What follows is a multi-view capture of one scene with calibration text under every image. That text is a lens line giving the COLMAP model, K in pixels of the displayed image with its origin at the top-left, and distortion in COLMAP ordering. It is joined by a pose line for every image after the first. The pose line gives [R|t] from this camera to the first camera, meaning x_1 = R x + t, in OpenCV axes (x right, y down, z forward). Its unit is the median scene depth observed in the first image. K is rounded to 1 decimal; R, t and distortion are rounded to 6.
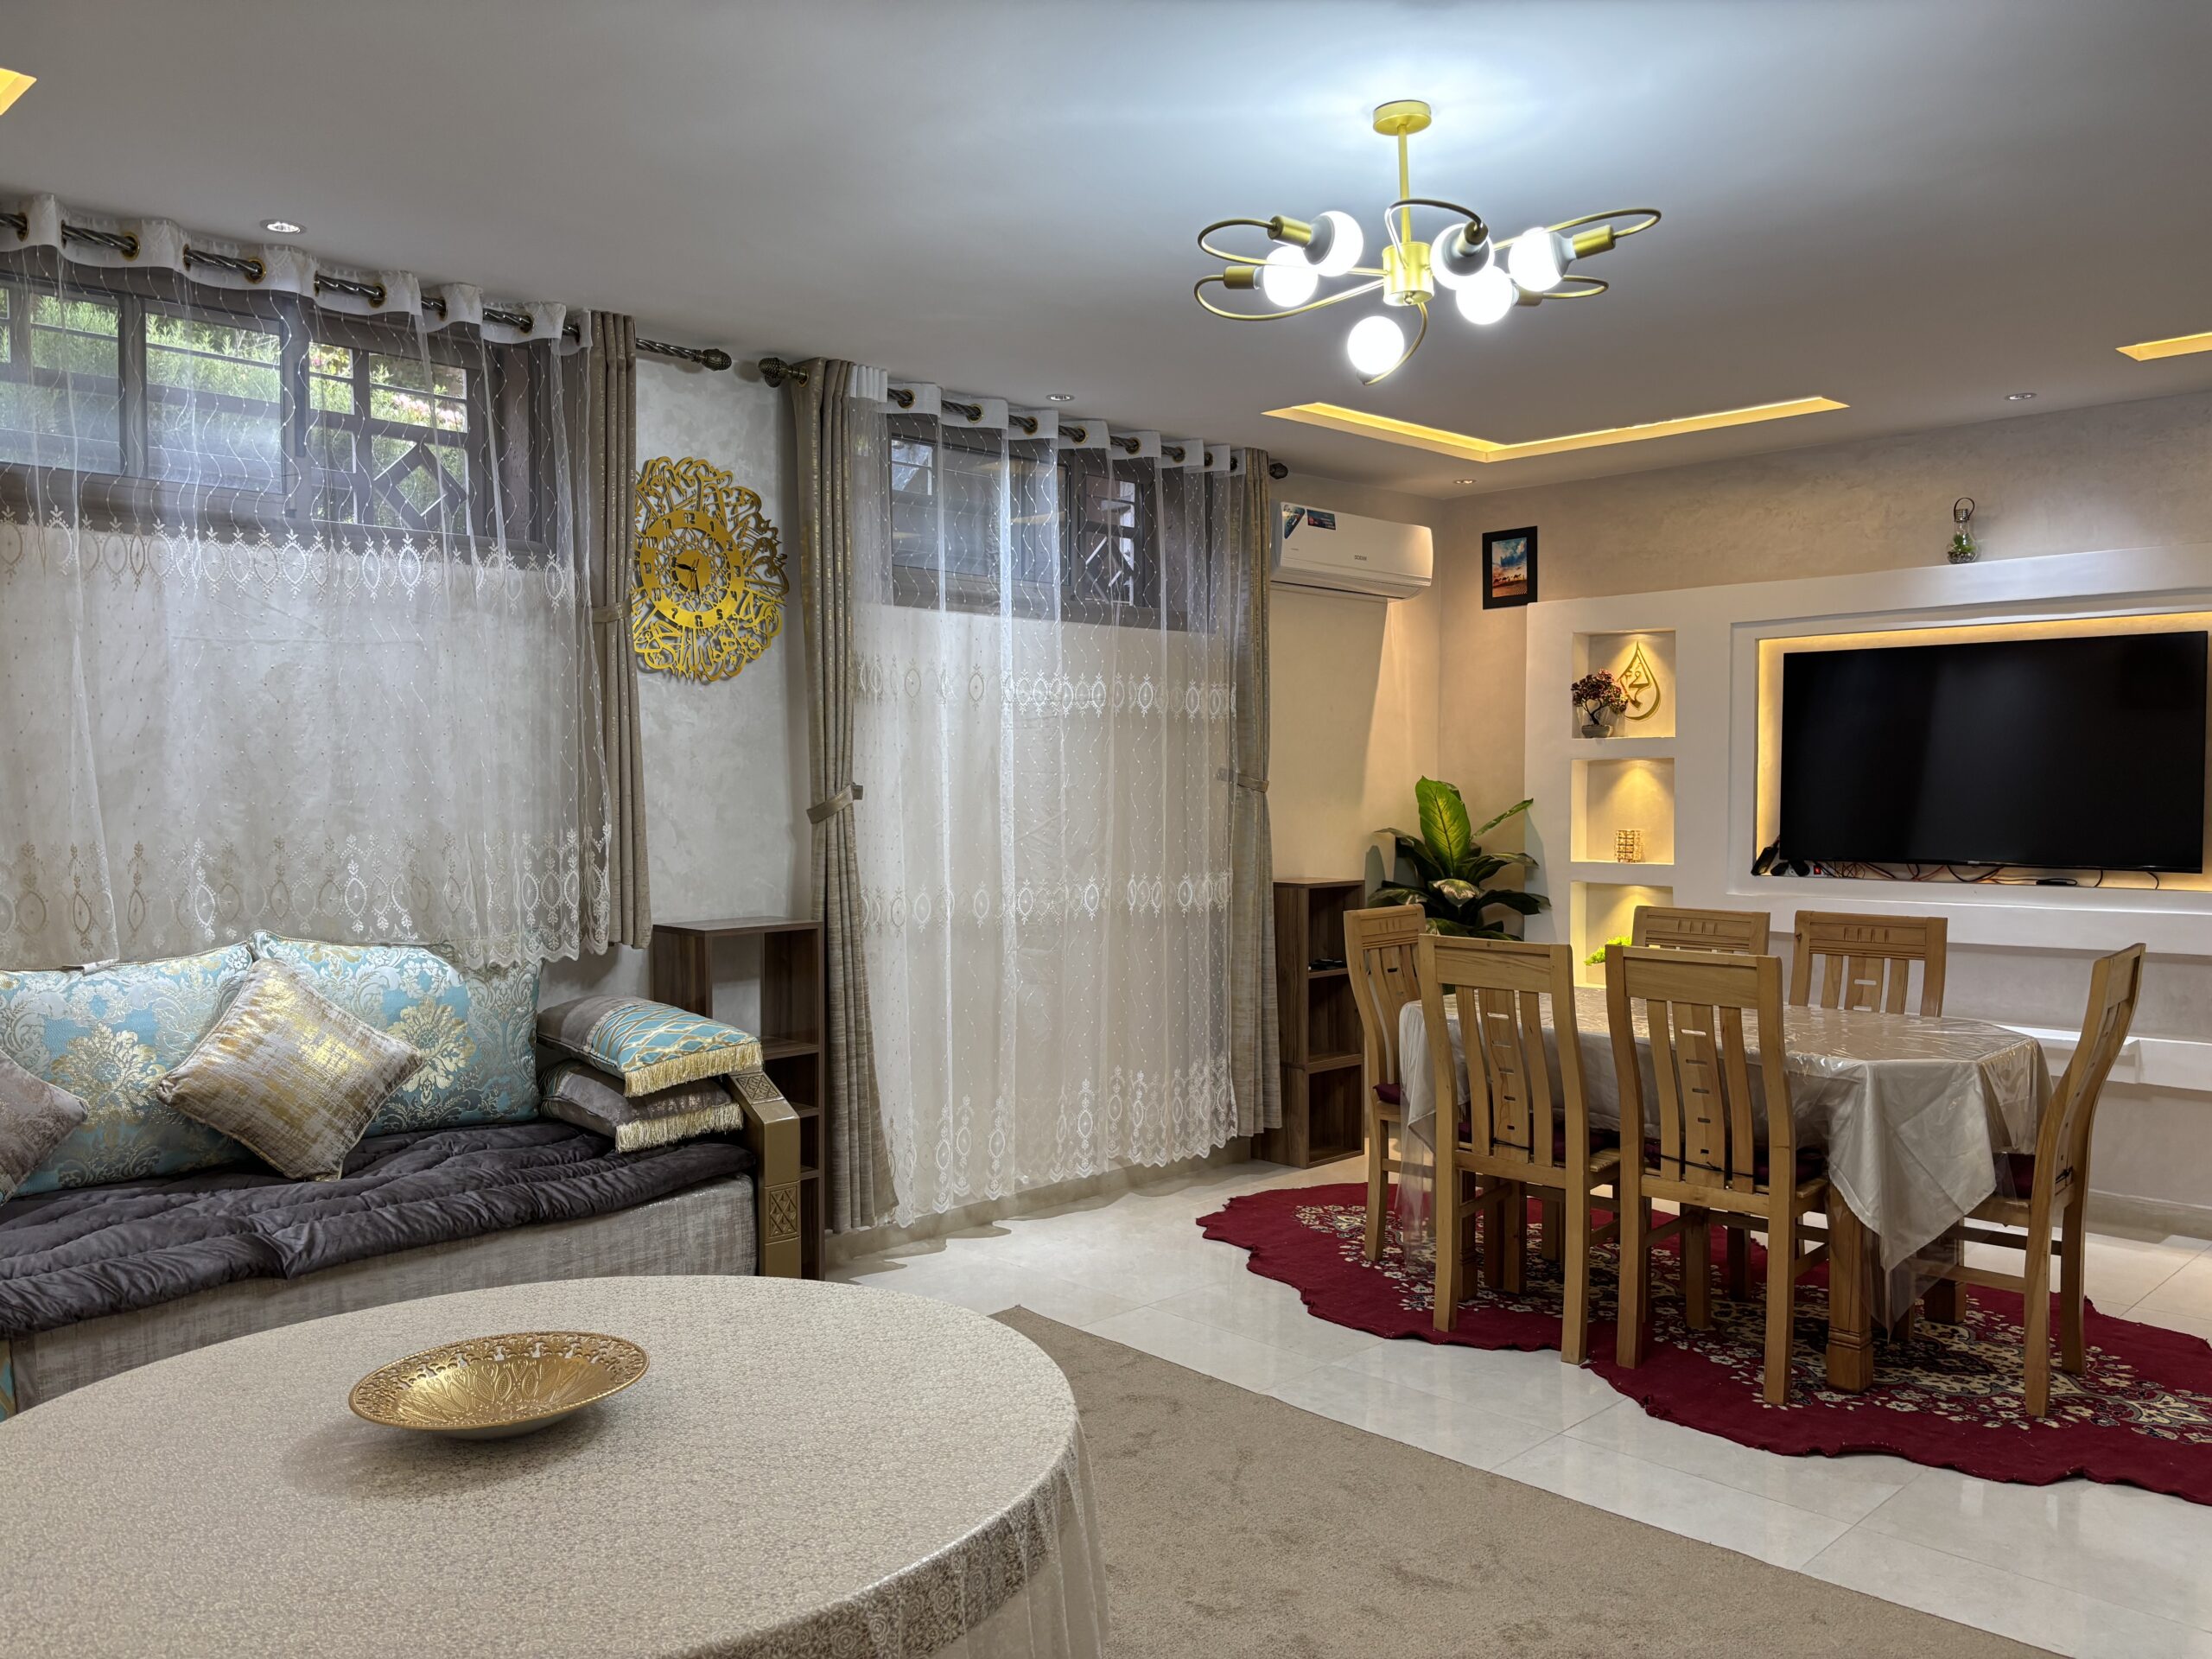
lens RADIAL K [[1654.0, 0, 1102.3], [0, 1654.0, 835.2], [0, 0, 1]] dist [0.046596, -0.084021]
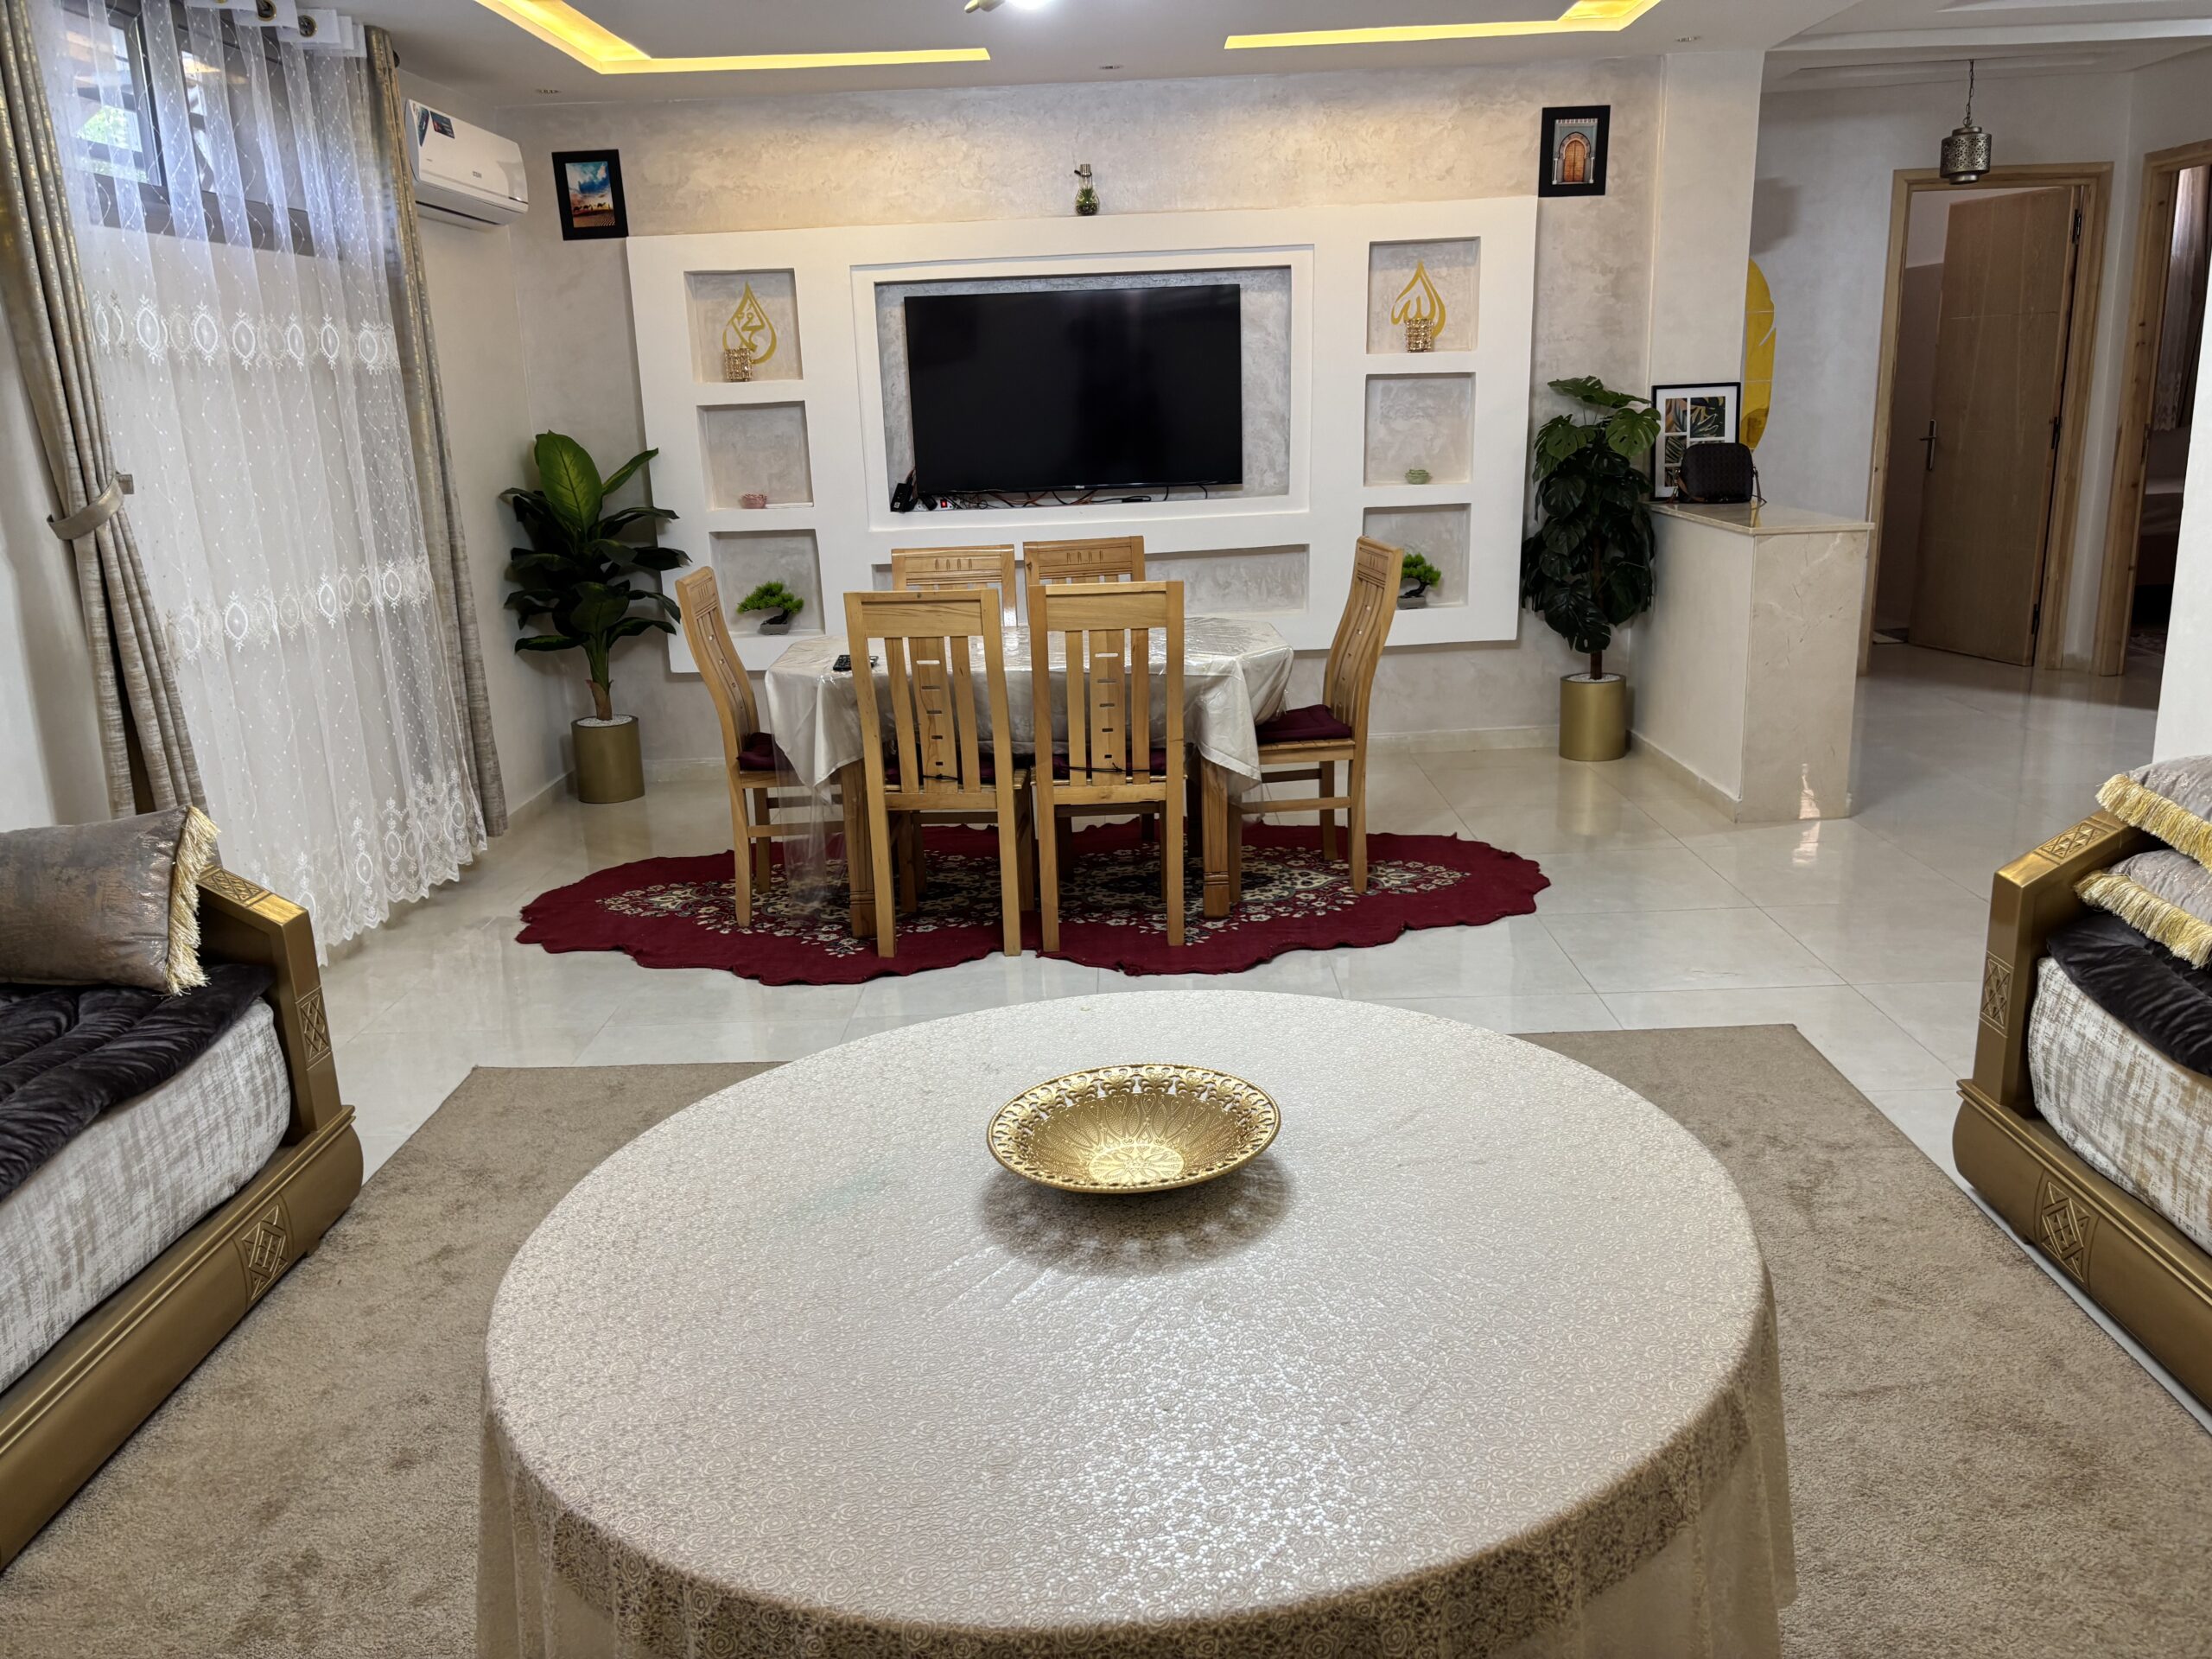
lens RADIAL K [[1669.5, 0, 1107.6], [0, 1669.5, 842.3], [0, 0, 1]] dist [0.008437, 0.005163]
pose [[0.705309, -0.209827, 0.677136, -0.337094], [0.060043, 0.969441, 0.237864, -0.020869], [-0.706353, -0.127110, 0.696354, 0.135129]]
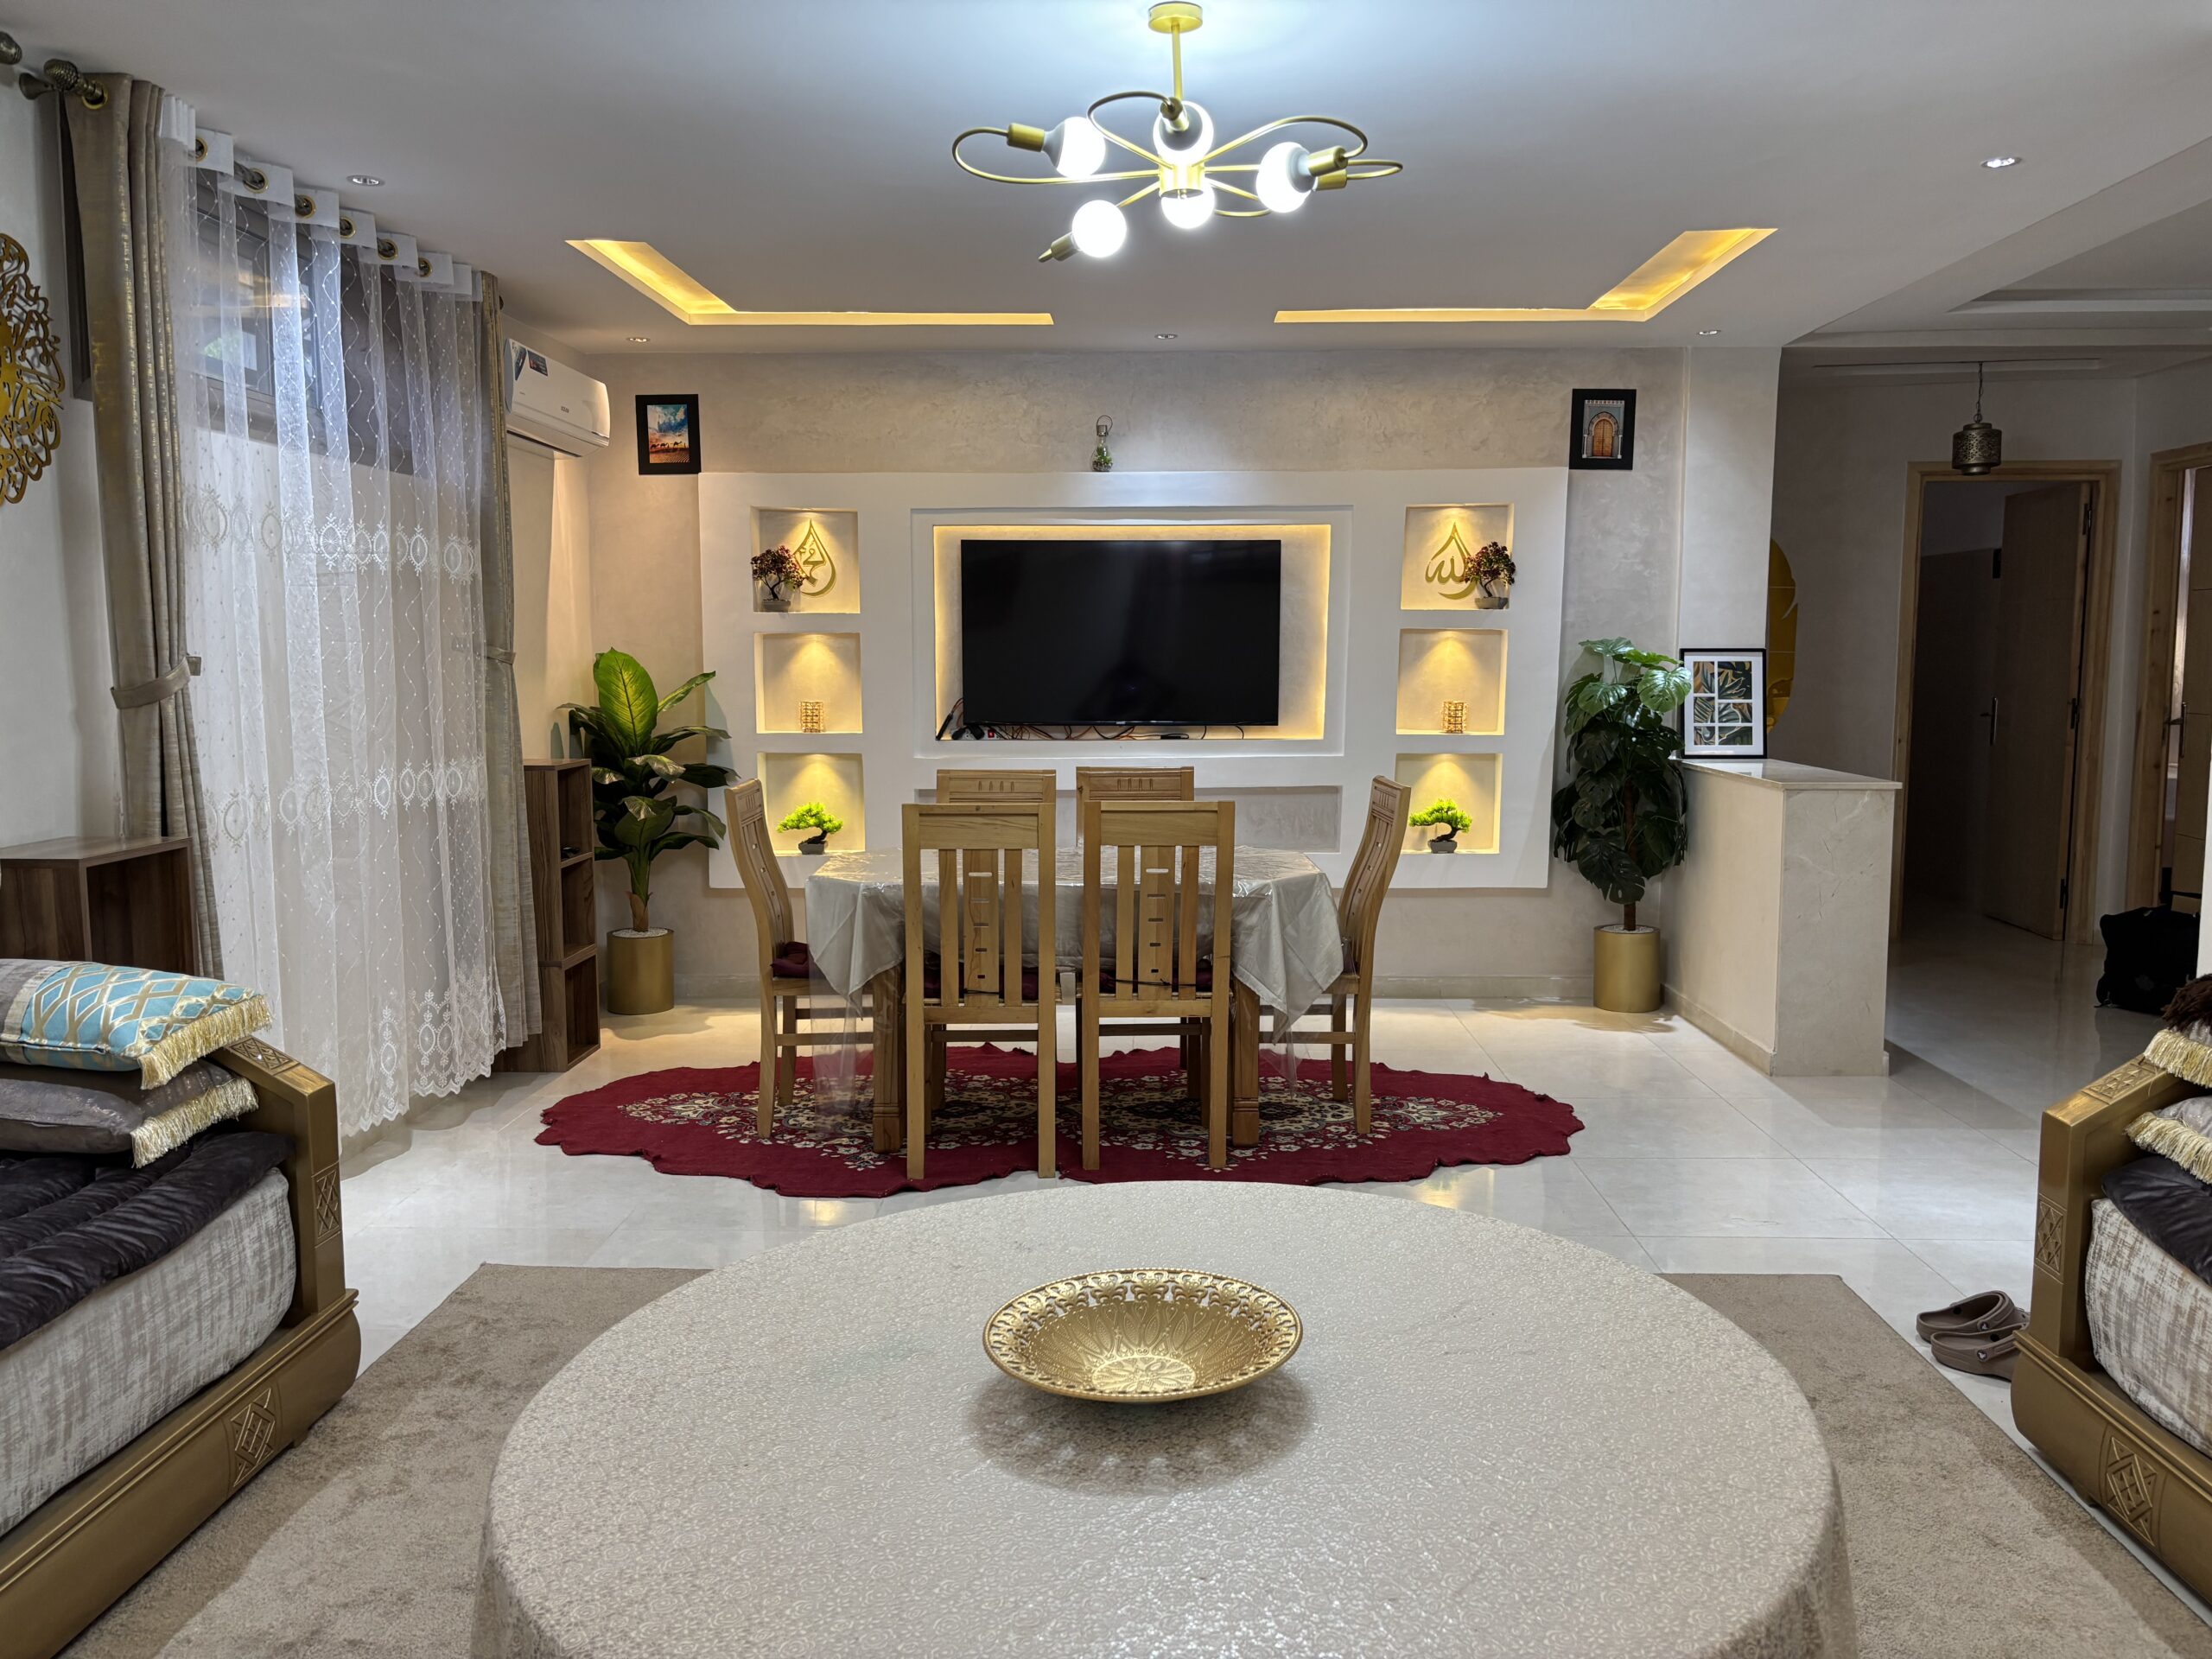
lens RADIAL K [[1666.5, 0, 1114.5], [0, 1666.5, 831.1], [0, 0, 1]] dist [0.034917, -0.049129]
pose [[0.718172, -0.072609, 0.692067, -0.345252], [0.023077, 0.996479, 0.080599, -0.002645], [-0.695483, -0.041913, 0.717319, 0.135418]]
